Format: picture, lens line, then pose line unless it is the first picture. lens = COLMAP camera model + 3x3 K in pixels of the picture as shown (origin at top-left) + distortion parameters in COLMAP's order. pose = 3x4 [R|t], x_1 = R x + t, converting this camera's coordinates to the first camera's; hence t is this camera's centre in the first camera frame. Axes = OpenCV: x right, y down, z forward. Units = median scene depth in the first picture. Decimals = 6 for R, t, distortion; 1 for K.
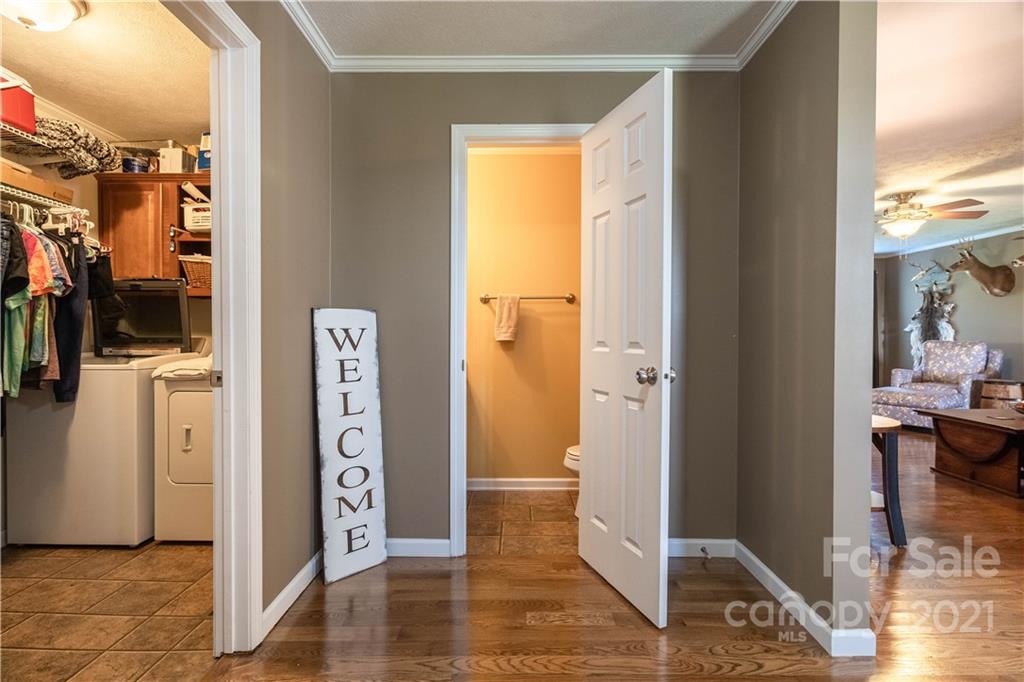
lens RADIAL K [[466.9, 0, 509.4], [0, 466.9, 341.6], [0, 0, 1]] dist [-0.003102, 0.000509]
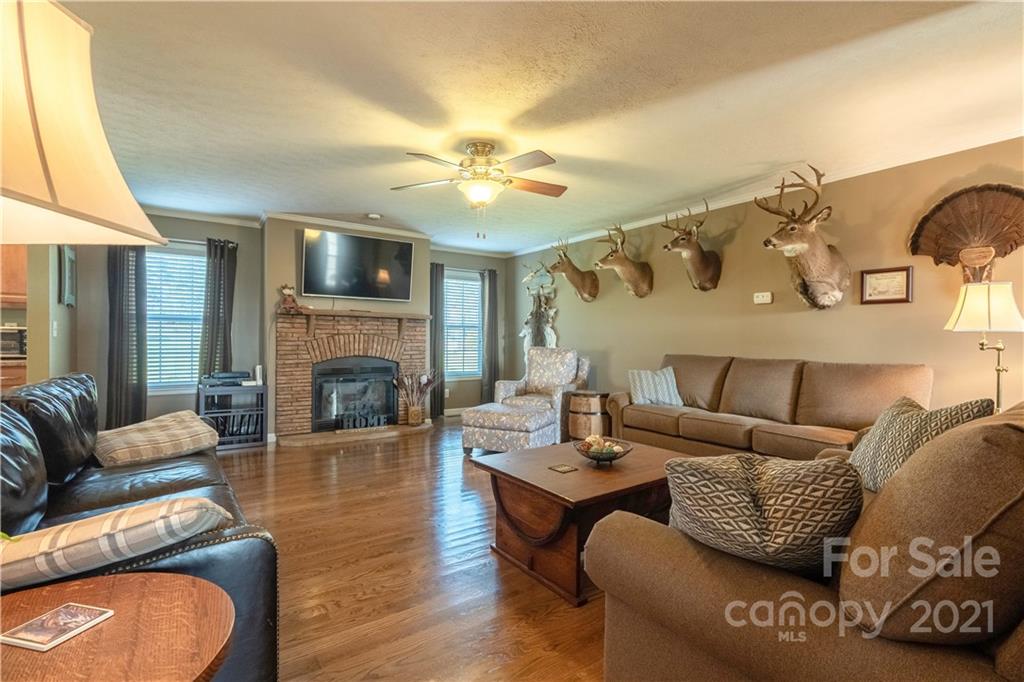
lens RADIAL K [[466.9, 0, 516.0], [0, 466.9, 337.7], [0, 0, 1]] dist [-0.003102, 0.000509]
pose [[0.812884, 0.011471, 0.582312, 0.364824], [-0.002464, 0.999865, -0.016256, -0.005829], [-0.582420, 0.011779, 0.812803, 0.297123]]
